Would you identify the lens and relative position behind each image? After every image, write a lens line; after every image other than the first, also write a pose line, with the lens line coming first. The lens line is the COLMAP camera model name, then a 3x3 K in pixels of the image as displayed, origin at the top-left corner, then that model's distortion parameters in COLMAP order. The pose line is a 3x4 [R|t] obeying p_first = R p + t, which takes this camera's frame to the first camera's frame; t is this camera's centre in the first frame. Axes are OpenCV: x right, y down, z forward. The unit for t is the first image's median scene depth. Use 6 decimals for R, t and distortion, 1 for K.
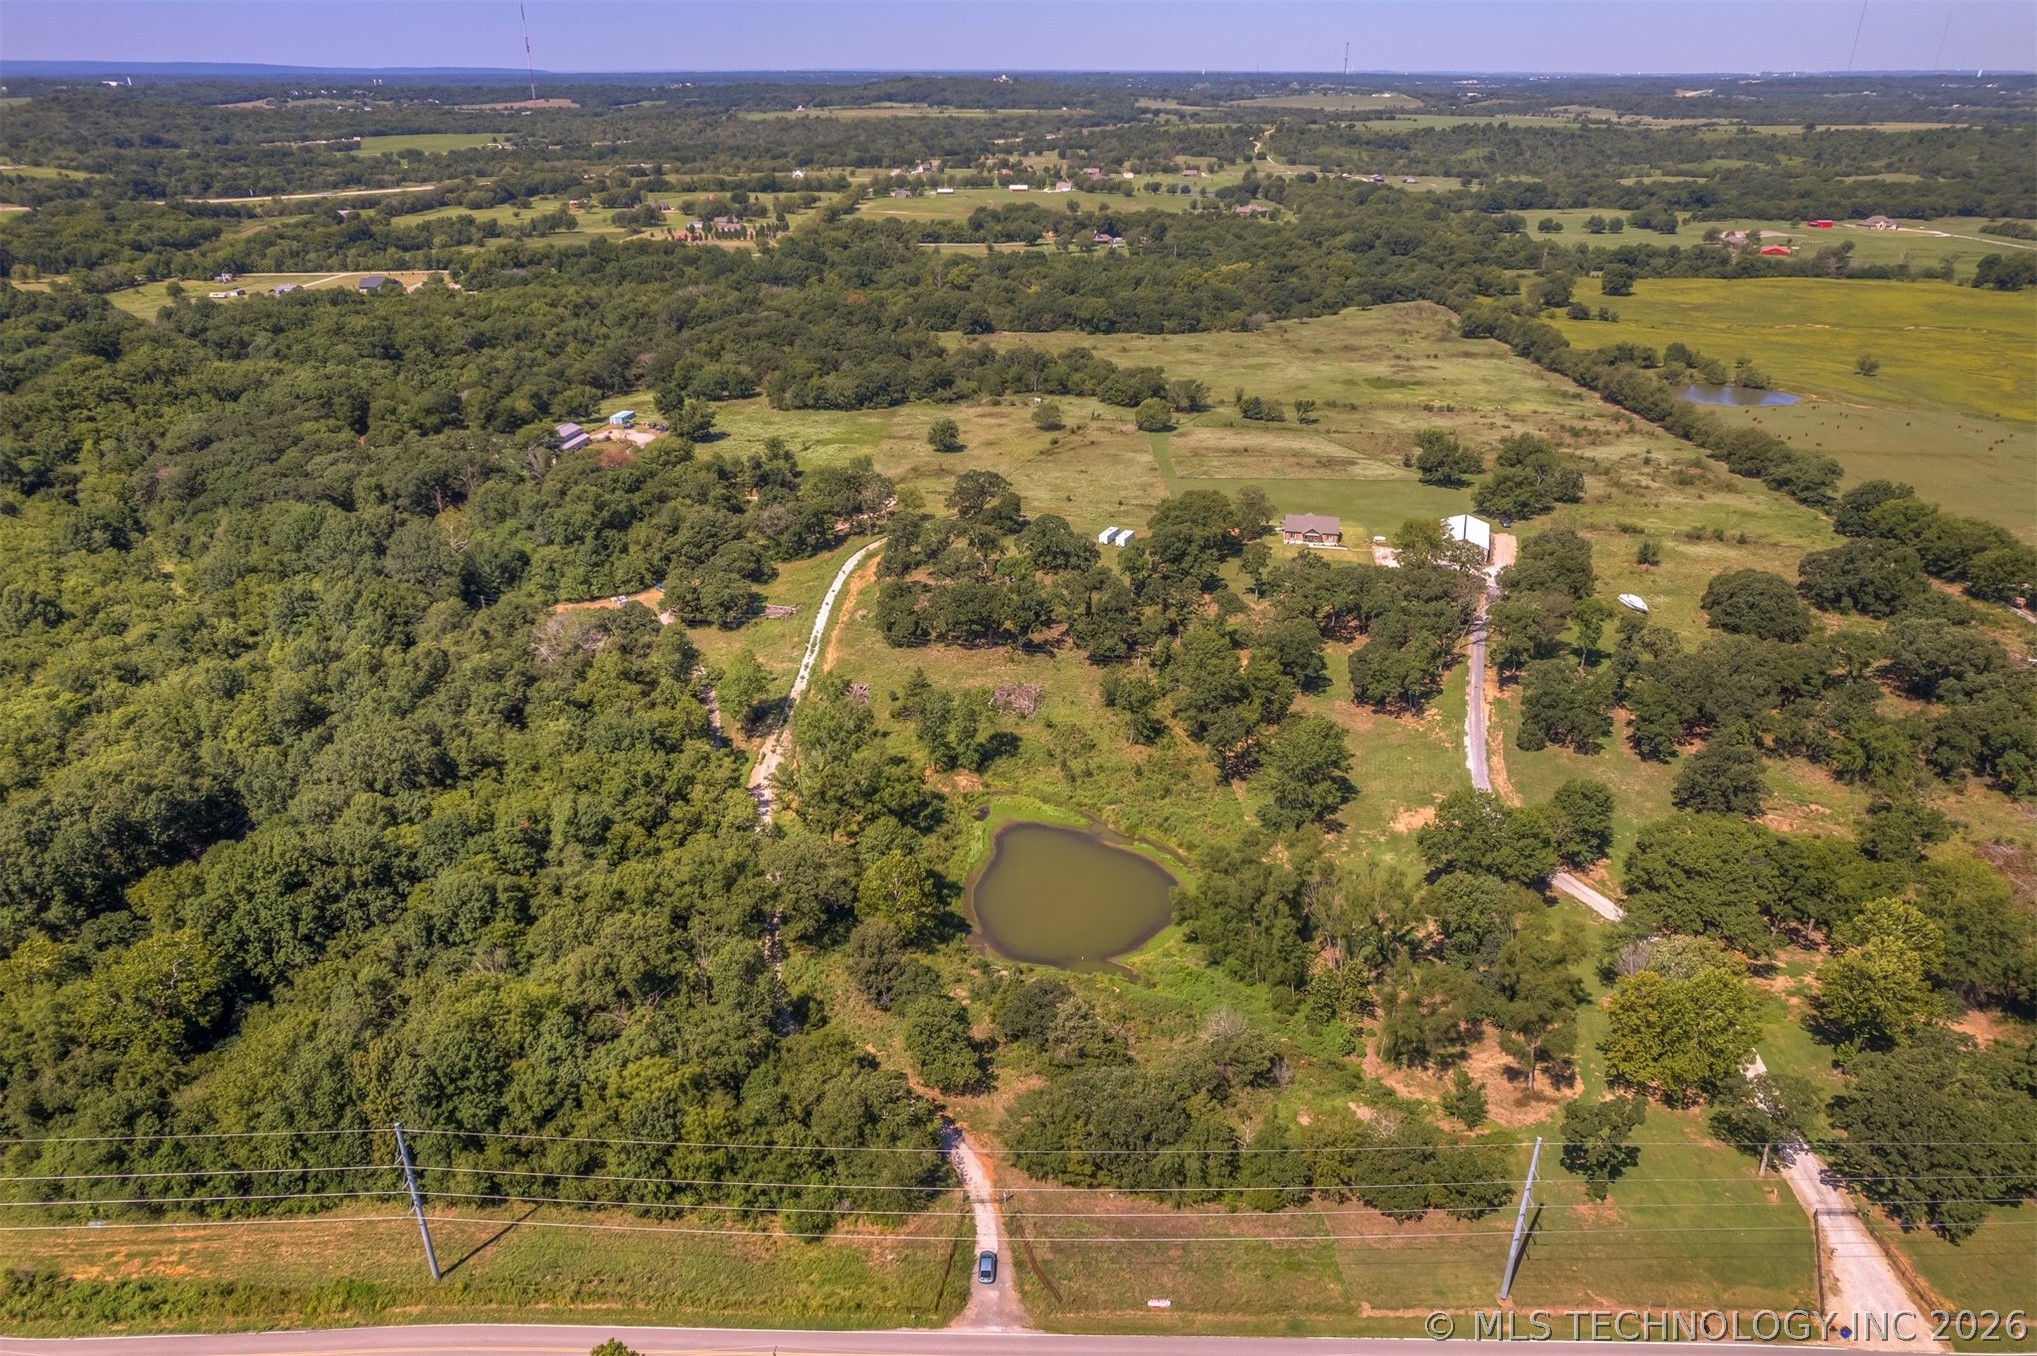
lens RADIAL K [[1329.9, 0, 1018.5], [0, 1329.9, 678.0], [0, 0, 1]] dist [-0.074889, 0.089929]
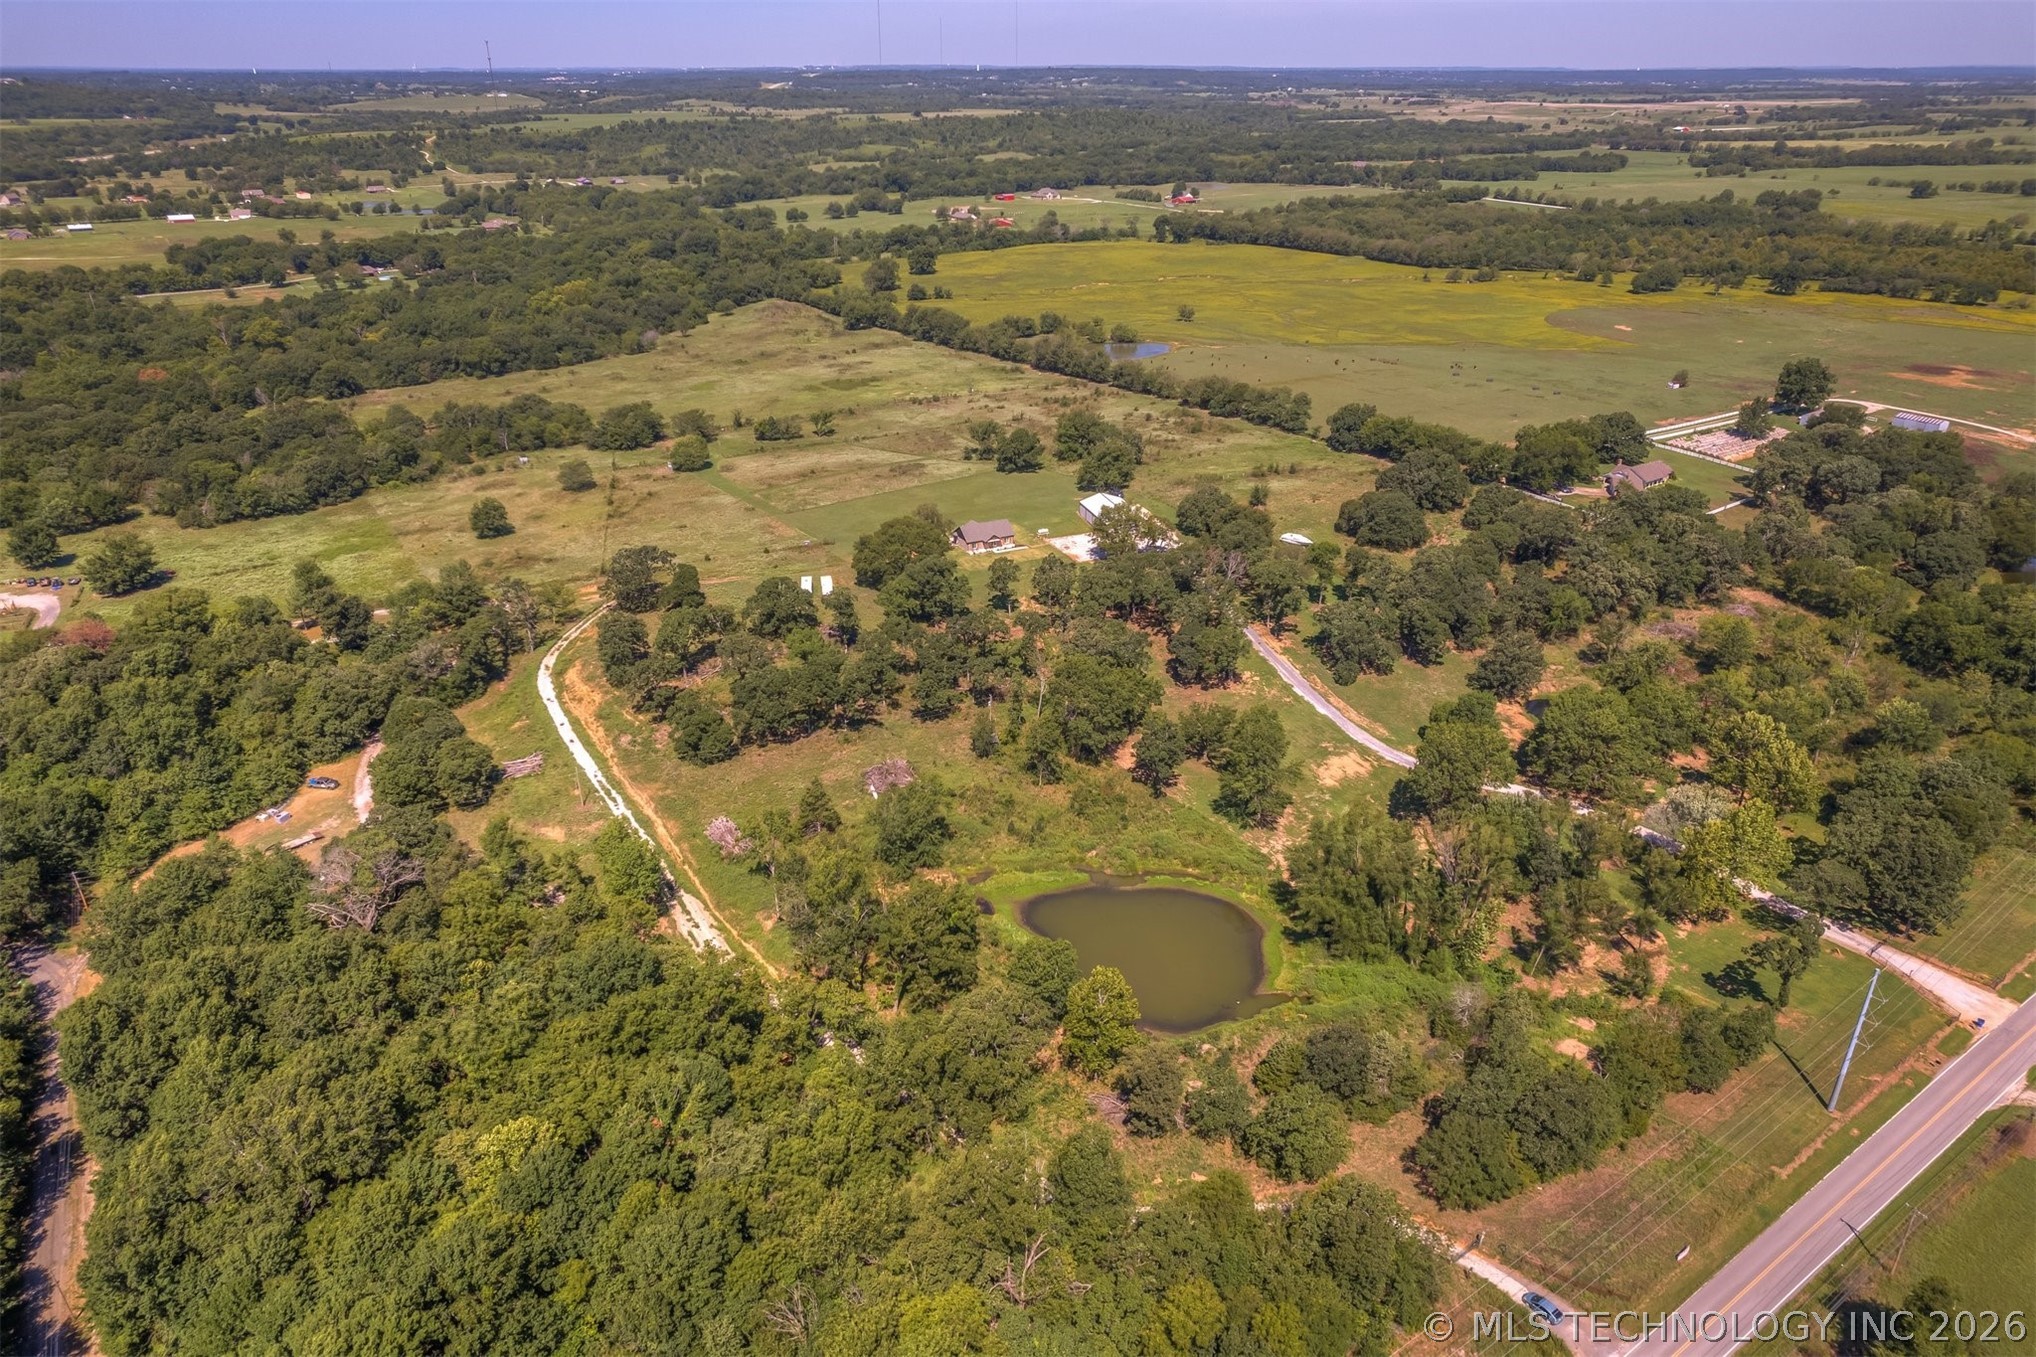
lens RADIAL K [[1329.3, 0, 1018.0], [0, 1329.3, 678.5], [0, 0, 1]] dist [-0.074889, 0.089929]
pose [[0.806175, -0.255520, 0.533658, -0.196581], [0.253692, 0.964104, 0.078380, -0.049185], [-0.534530, 0.072196, 0.842060, 0.090989]]
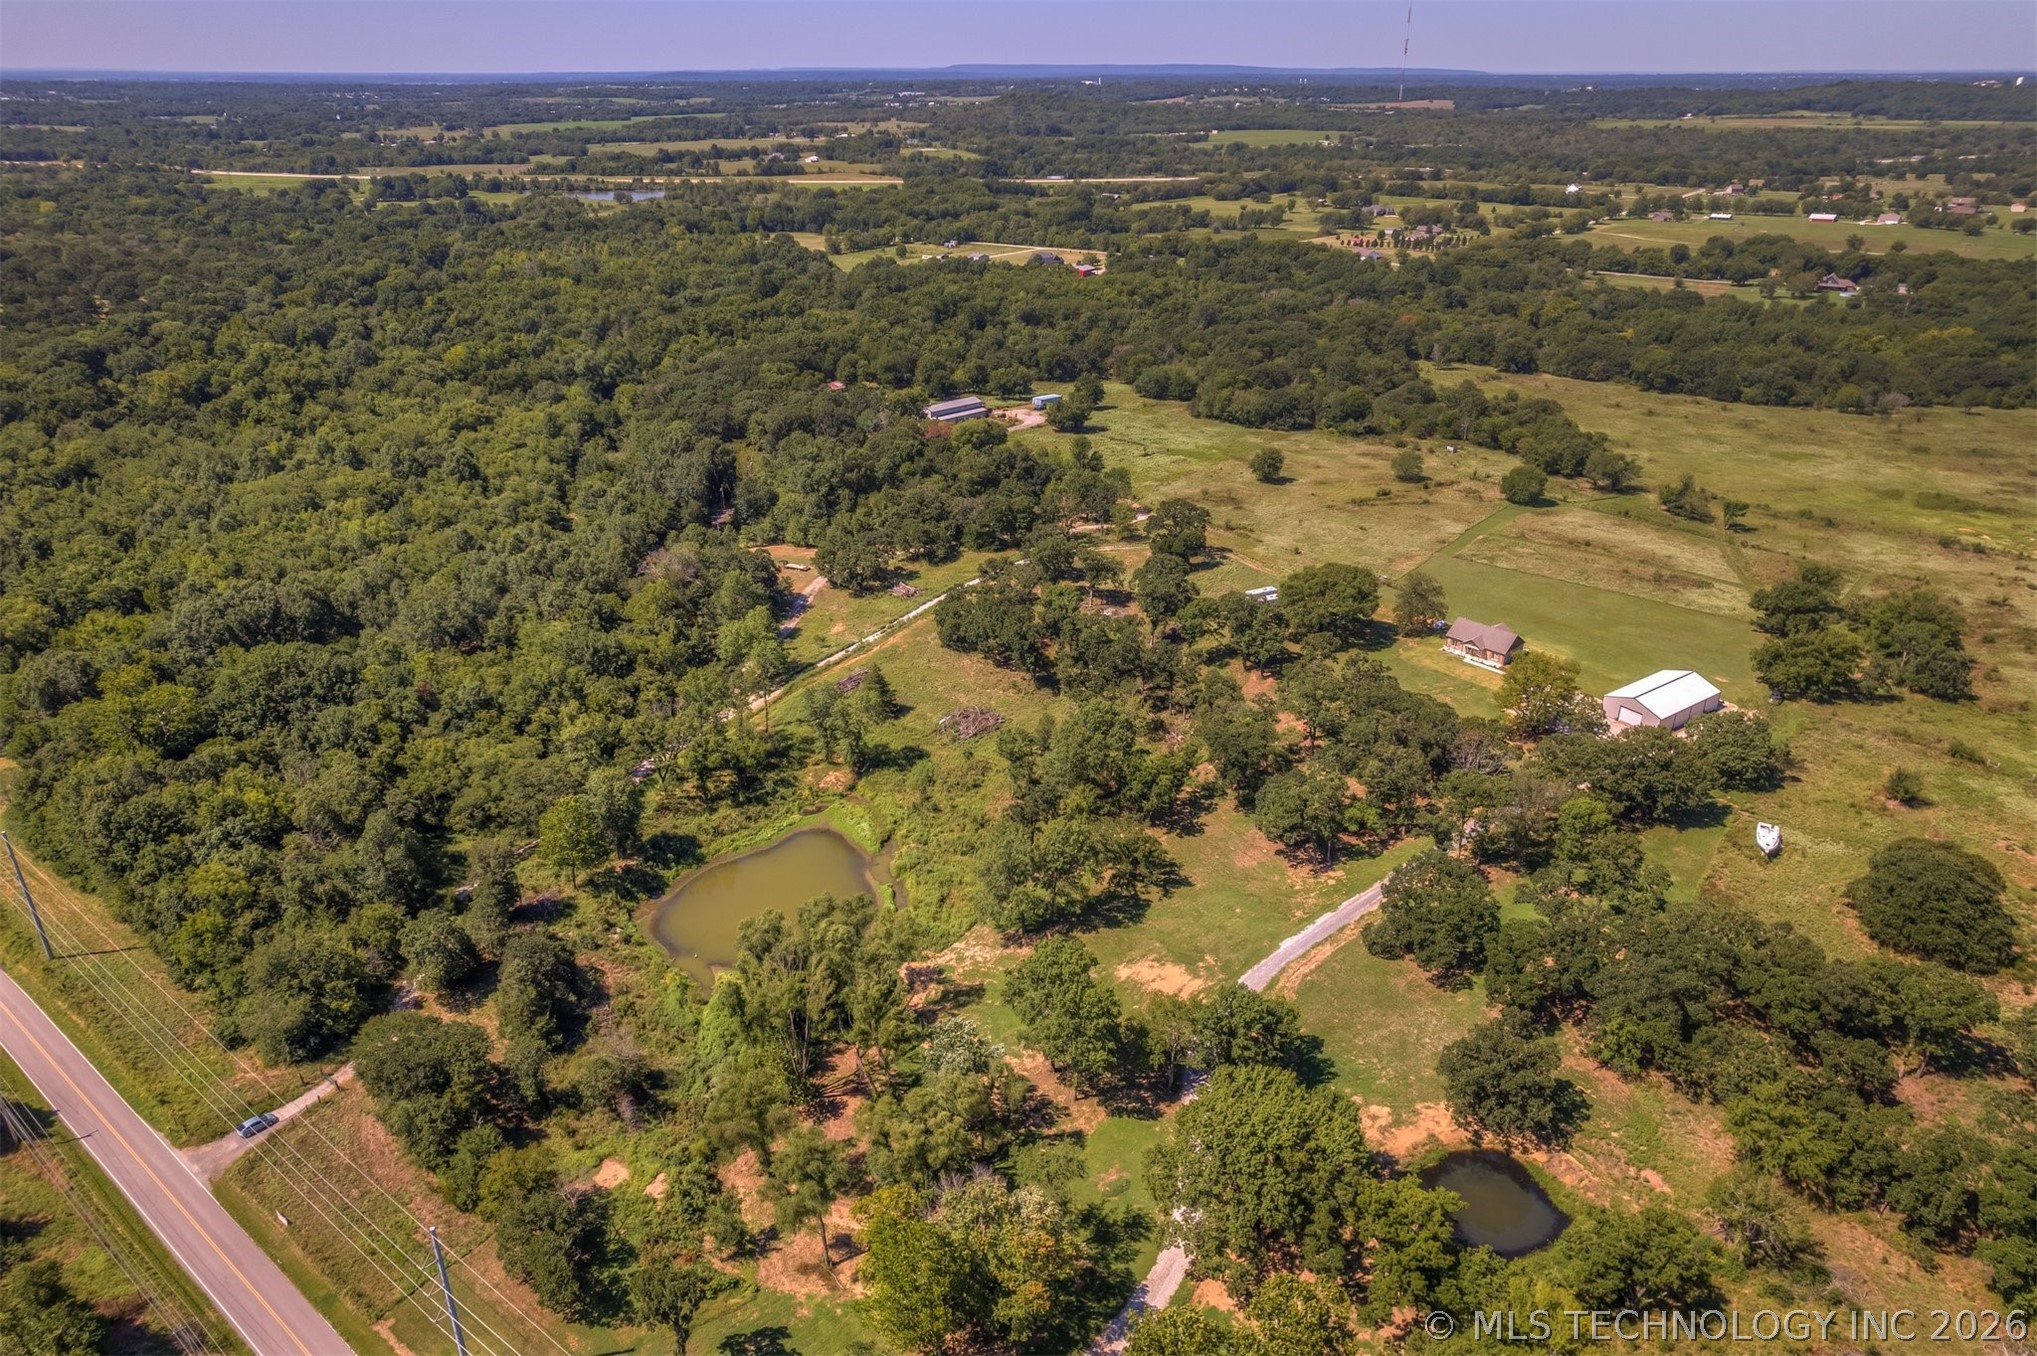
lens RADIAL K [[1326.7, 0, 1021.0], [0, 1326.7, 676.6], [0, 0, 1]] dist [-0.075884, 0.091330]
pose [[0.797346, 0.254058, -0.547443, 0.271264], [-0.254297, 0.964055, 0.077019, -0.049509], [0.547332, 0.077802, 0.833291, 0.100490]]
